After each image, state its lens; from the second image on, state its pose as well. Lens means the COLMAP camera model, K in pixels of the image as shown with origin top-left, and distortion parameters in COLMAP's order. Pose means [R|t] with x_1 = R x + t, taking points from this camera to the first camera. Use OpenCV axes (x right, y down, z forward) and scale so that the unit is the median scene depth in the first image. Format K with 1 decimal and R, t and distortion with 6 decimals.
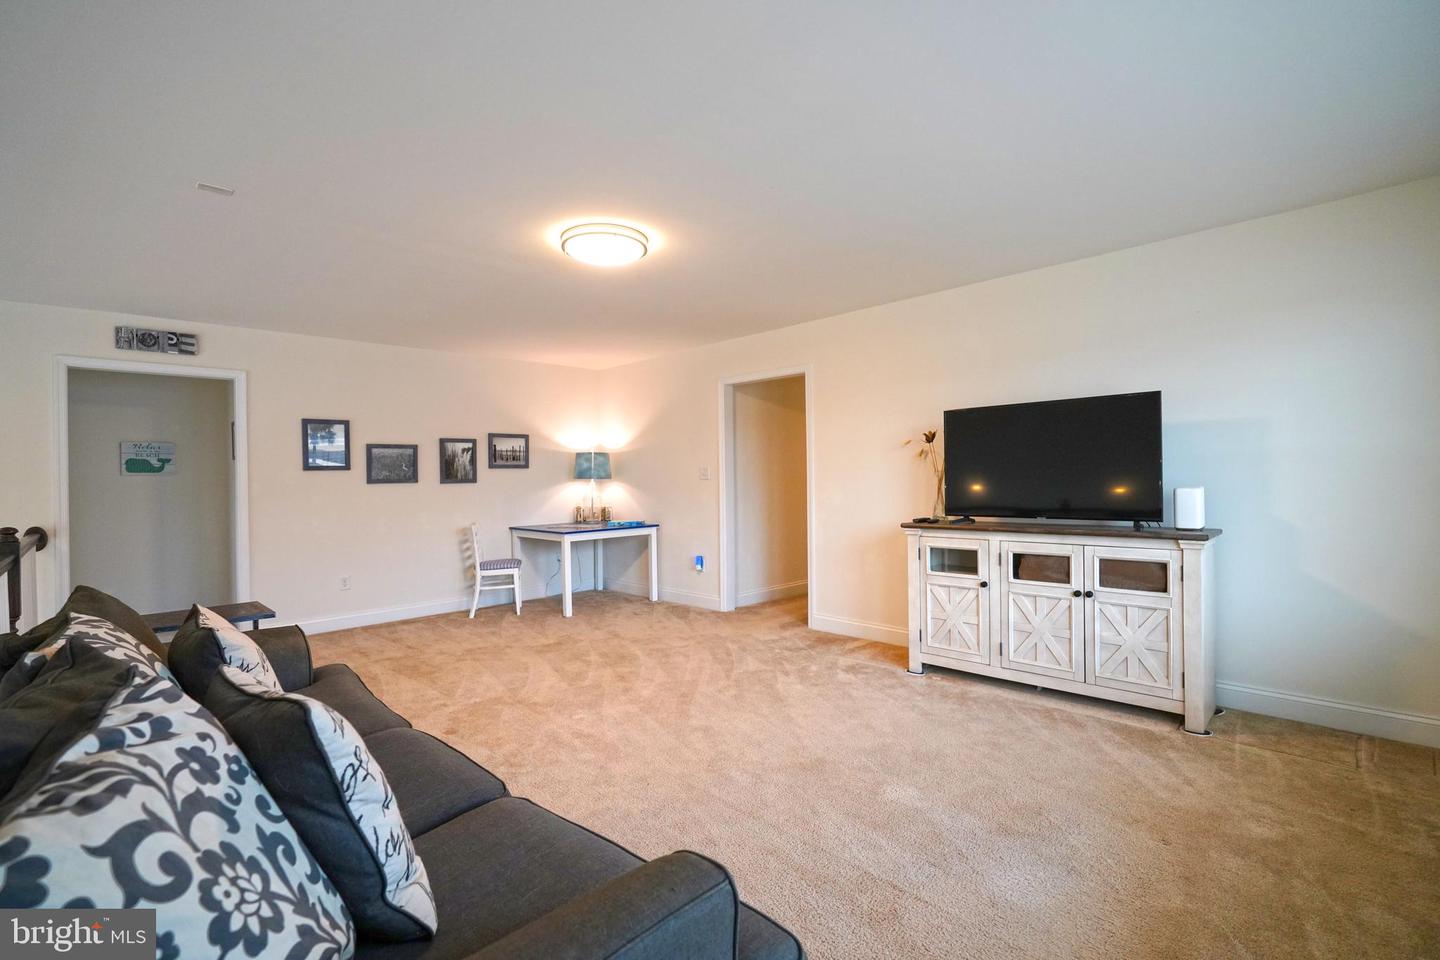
lens RADIAL K [[643.7, 0, 714.2], [0, 643.7, 480.9], [0, 0, 1]] dist [-0.013963, 0.006157]
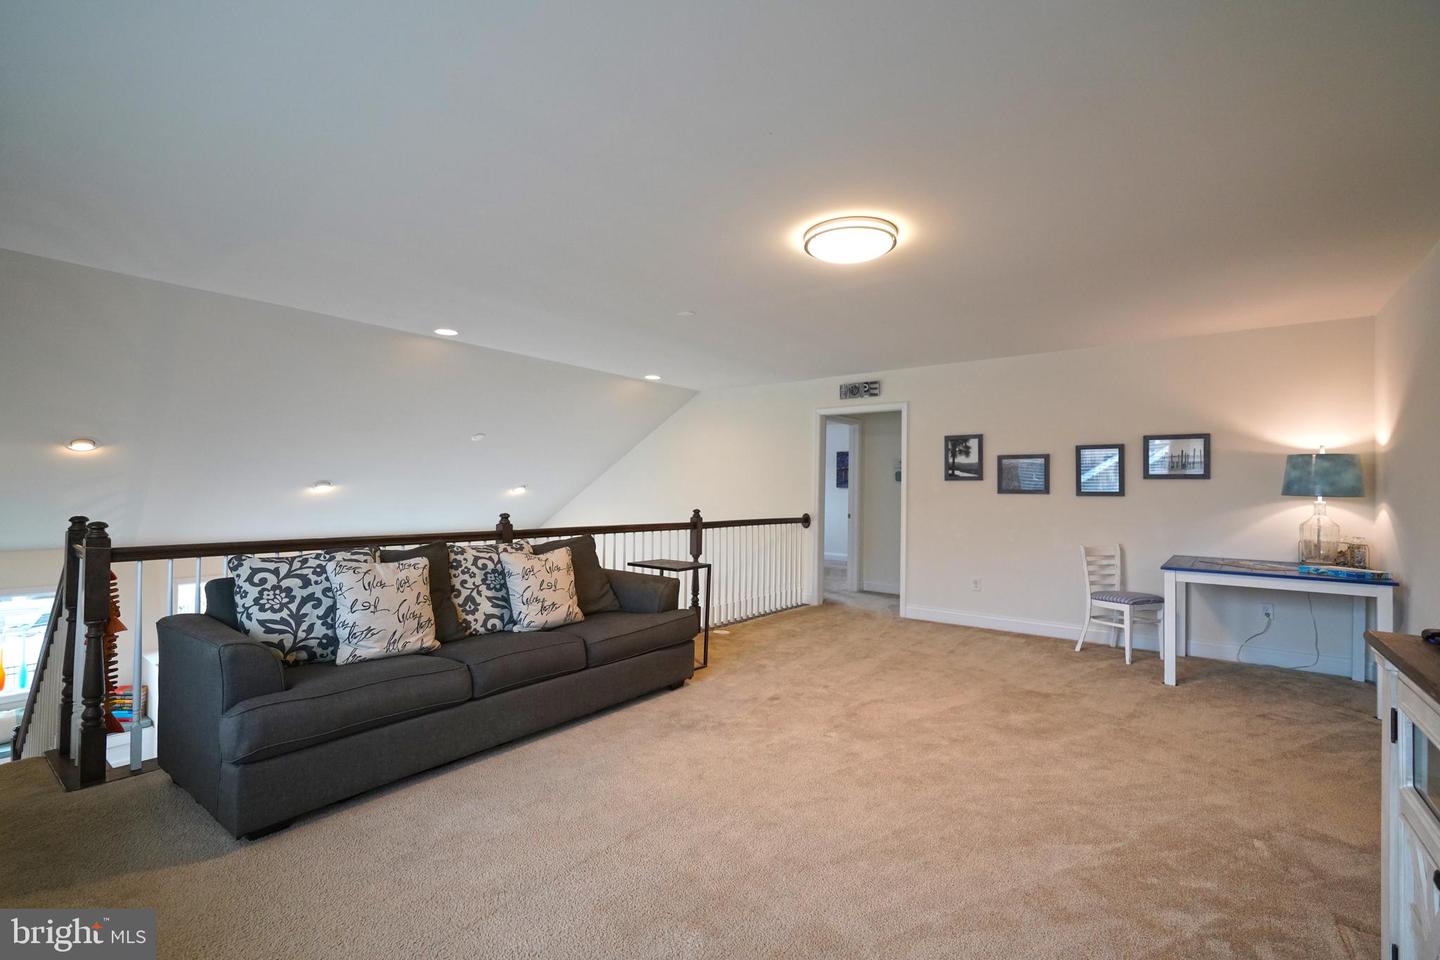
lens RADIAL K [[643.7, 0, 714.2], [0, 643.7, 480.9], [0, 0, 1]] dist [-0.013963, 0.006157]
pose [[0.128023, 0.006080, -0.991753, 0.494387], [-0.019332, 0.999807, 0.003633, -0.012498], [0.991583, 0.018707, 0.128116, 0.466623]]
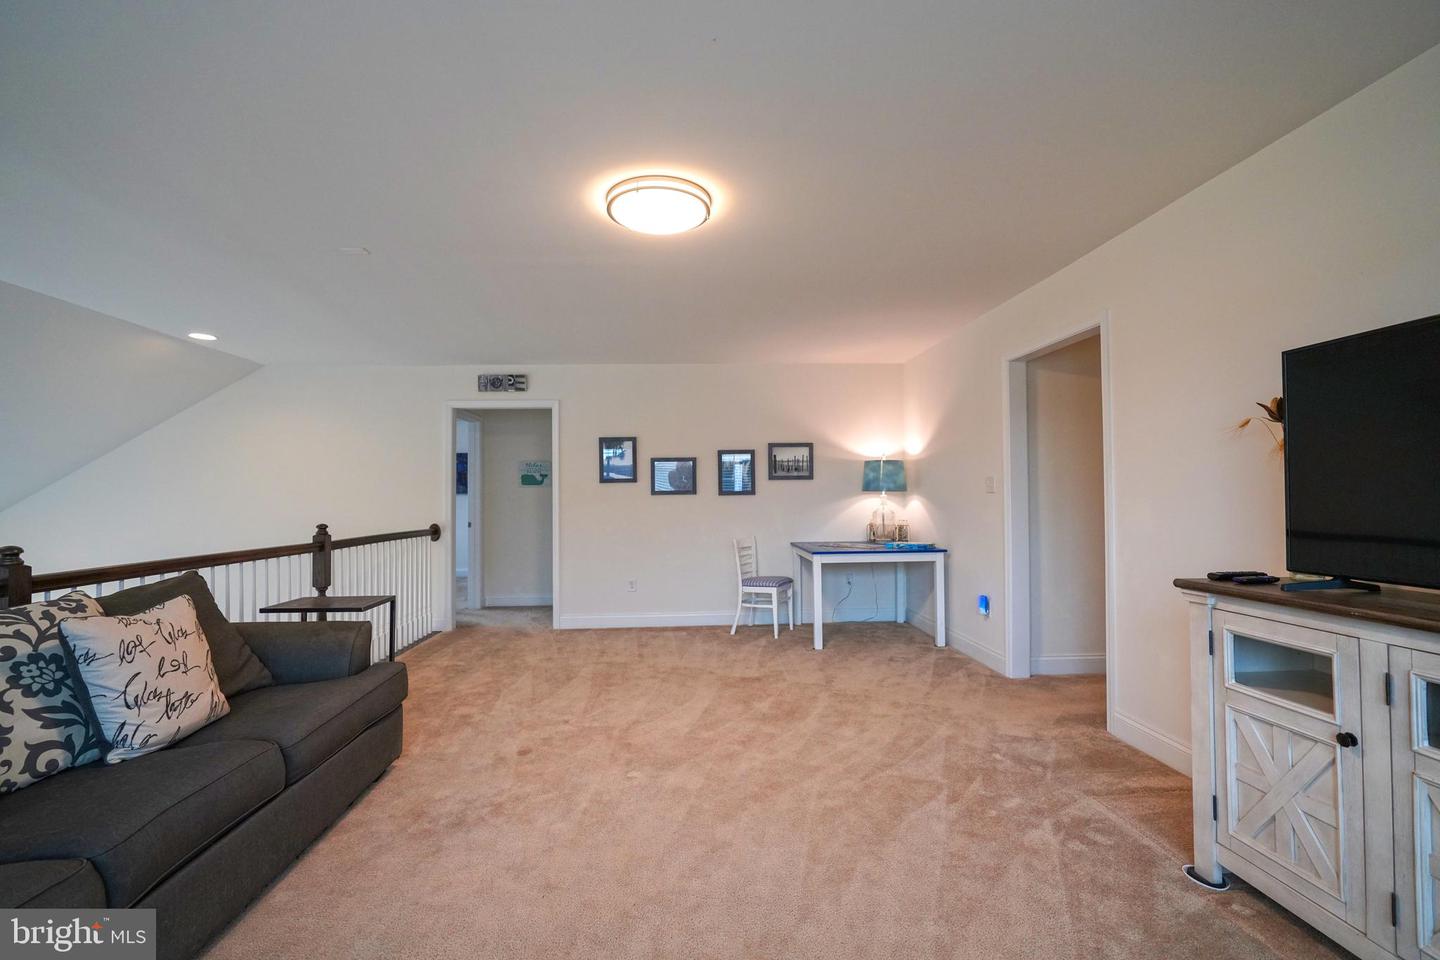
lens RADIAL K [[643.7, 0, 714.2], [0, 643.7, 480.9], [0, 0, 1]] dist [-0.013963, 0.006157]
pose [[0.752185, -0.006194, -0.658923, 0.286359], [-0.005640, 0.999859, -0.015836, -0.003012], [0.658928, 0.015628, 0.752044, 0.291730]]
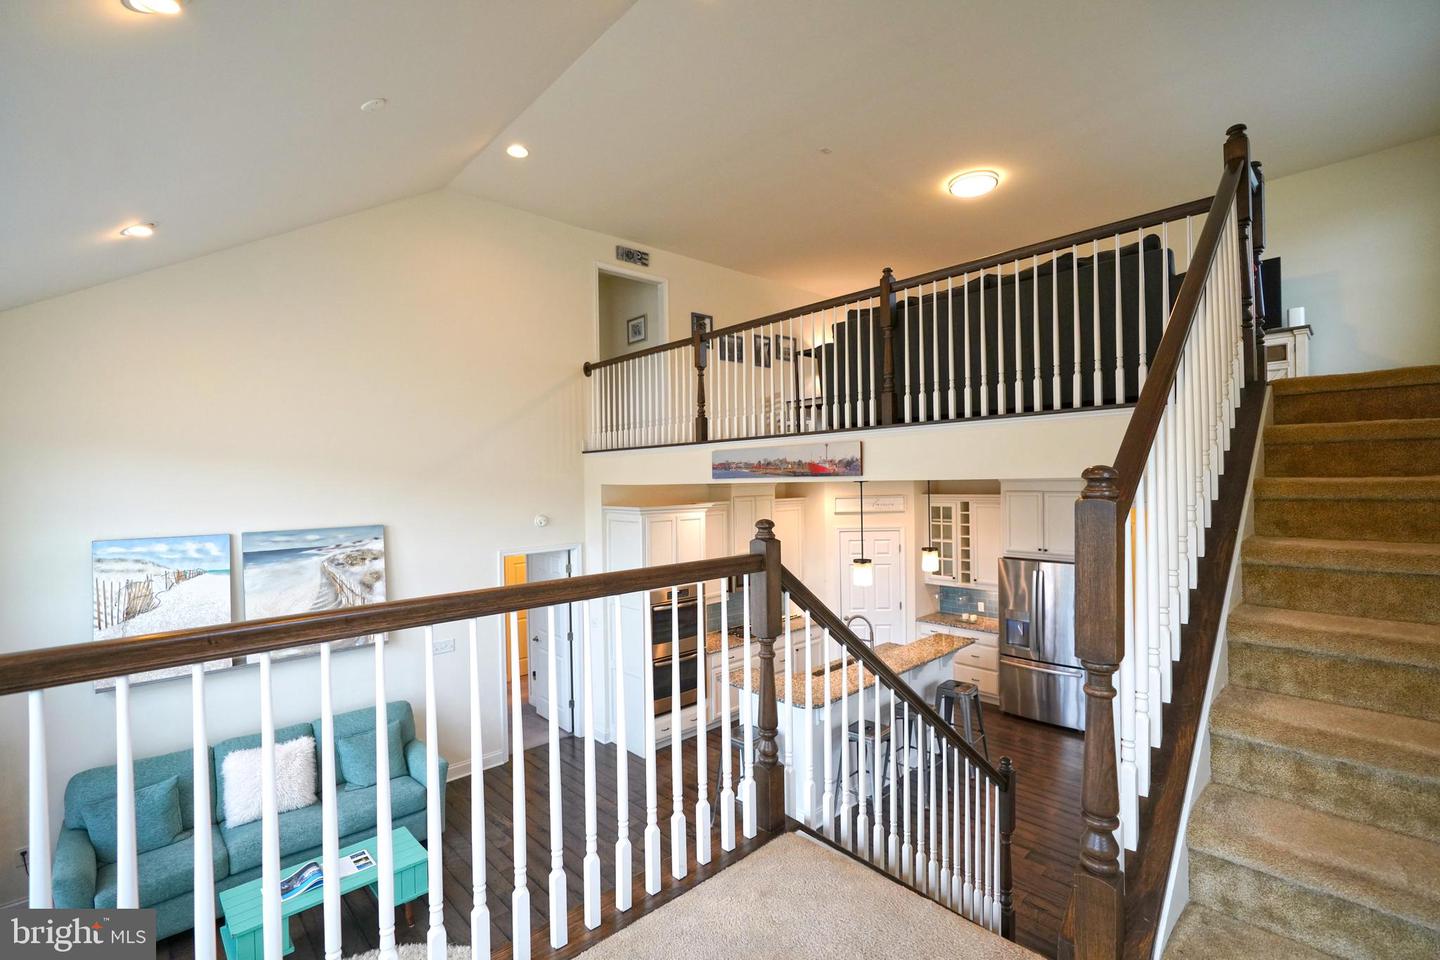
lens RADIAL K [[643.7, 0, 714.2], [0, 643.7, 480.9], [0, 0, 1]] dist [-0.013963, 0.006157]
pose [[0.999643, -0.011224, -0.024252, -0.596193], [0.011025, 0.999905, -0.008304, 0.344393], [0.024343, 0.008034, 0.999671, -0.580324]]
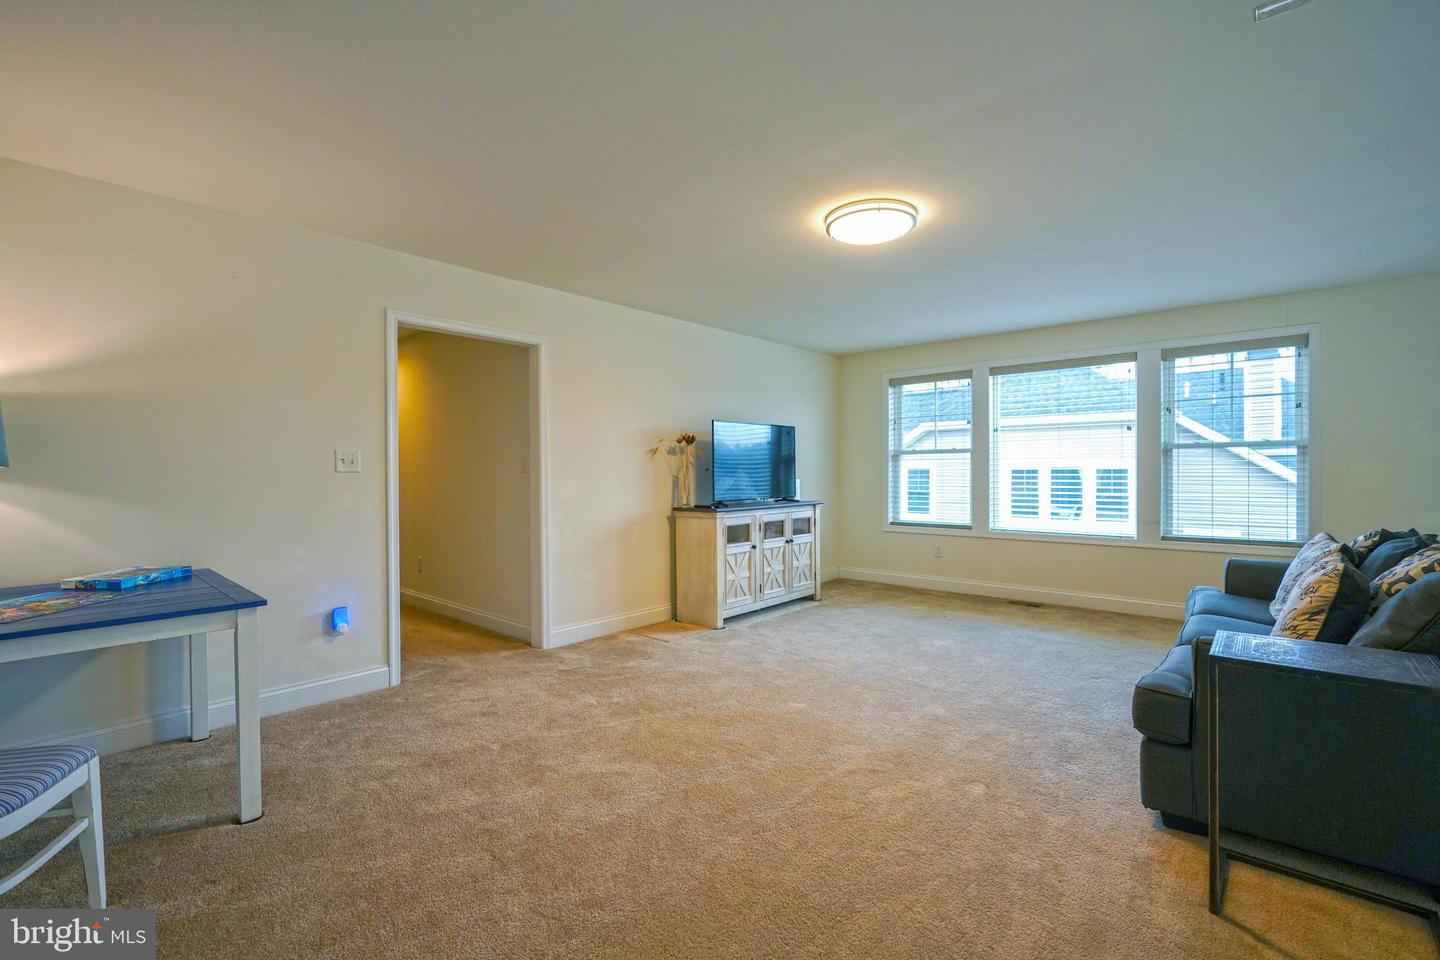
lens RADIAL K [[643.7, 0, 714.2], [0, 643.7, 480.9], [0, 0, 1]] dist [-0.013963, 0.006157]
pose [[-0.052330, 0.003209, 0.998625, -0.745008], [0.010004, 0.999946, -0.002689, 0.013676], [-0.998580, 0.009850, -0.052360, 0.865412]]
